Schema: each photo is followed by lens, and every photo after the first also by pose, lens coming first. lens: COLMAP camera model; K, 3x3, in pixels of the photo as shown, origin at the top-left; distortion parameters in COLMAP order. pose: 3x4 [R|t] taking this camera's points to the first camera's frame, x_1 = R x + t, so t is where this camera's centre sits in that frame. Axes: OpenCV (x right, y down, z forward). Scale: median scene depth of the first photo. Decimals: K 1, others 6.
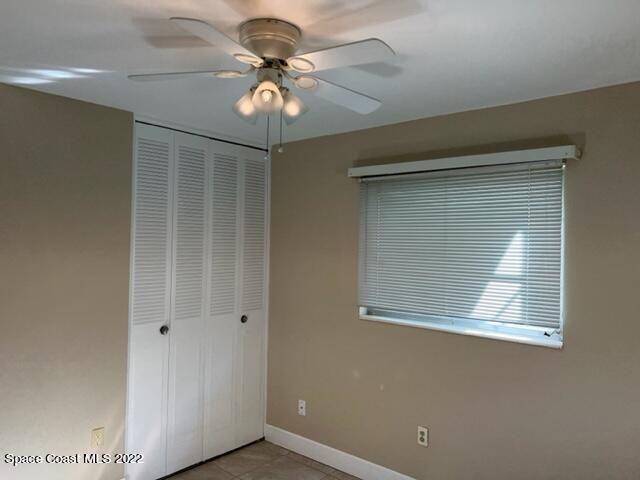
lens RADIAL K [[484.2, 0, 320.0], [0, 484.2, 240.0], [0, 0, 1]] dist [0.038014, -0.002239]
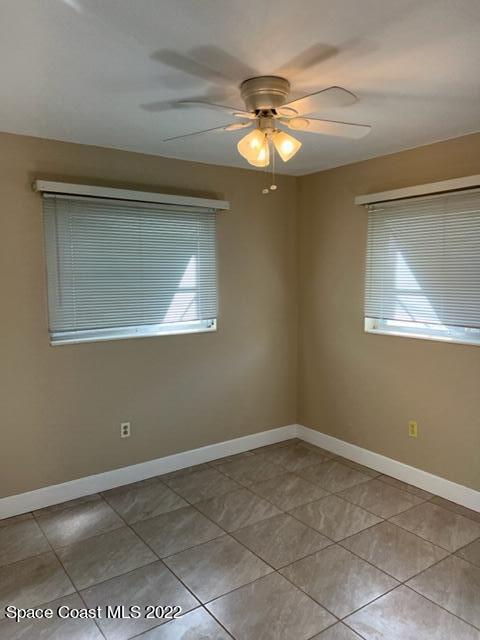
lens RADIAL K [[484.2, 0, 240.0], [0, 484.2, 320.0], [0, 0, 1]] dist [0.038014, -0.002239]
pose [[0.234901, -0.104408, 0.966396, -0.912319], [0.002731, 0.994281, 0.106756, 0.017056], [-0.972015, -0.022438, 0.233843, 0.513663]]
